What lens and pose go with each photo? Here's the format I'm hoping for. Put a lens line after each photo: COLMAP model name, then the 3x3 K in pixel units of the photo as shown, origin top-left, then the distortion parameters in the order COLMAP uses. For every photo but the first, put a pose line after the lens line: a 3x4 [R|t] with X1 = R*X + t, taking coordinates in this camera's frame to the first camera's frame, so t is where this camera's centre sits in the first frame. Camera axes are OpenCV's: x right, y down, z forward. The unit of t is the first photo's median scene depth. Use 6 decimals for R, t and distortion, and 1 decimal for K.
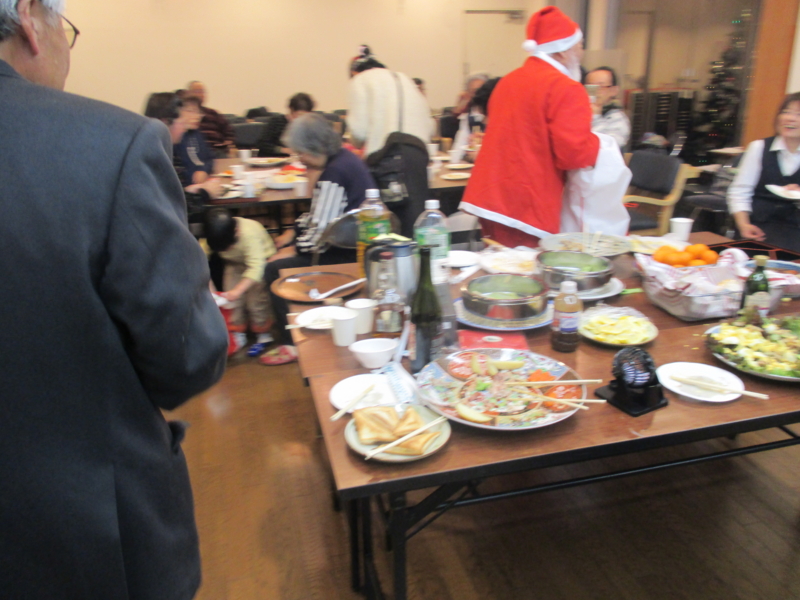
lens RADIAL K [[659.5, 0, 391.9], [0, 659.5, 296.0], [0, 0, 1]] dist [-0.037229, 0.003767]
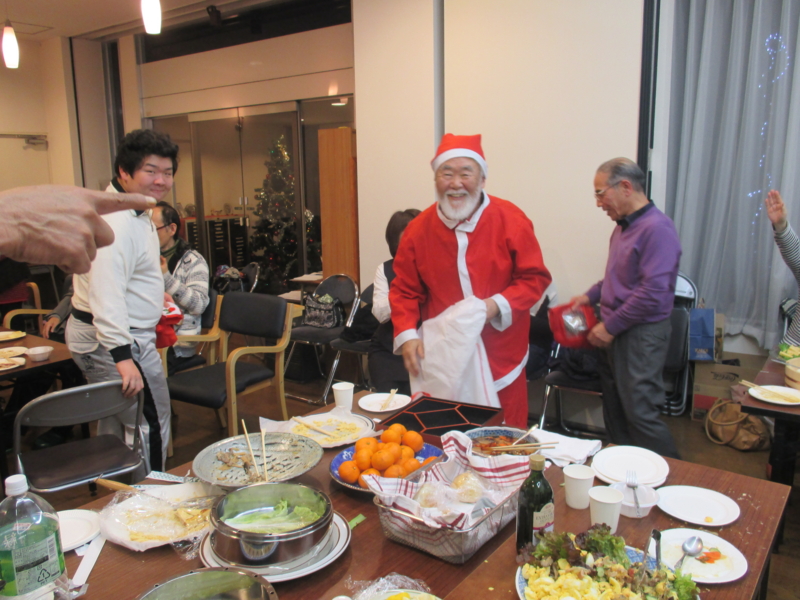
lens RADIAL K [[659.5, 0, 391.9], [0, 659.5, 296.0], [0, 0, 1]] dist [-0.037229, 0.003767]
pose [[0.776618, -0.103145, 0.621471, -0.004244], [0.211793, 0.971832, -0.103372, -0.062928], [-0.593303, 0.211903, 0.776588, 0.150733]]
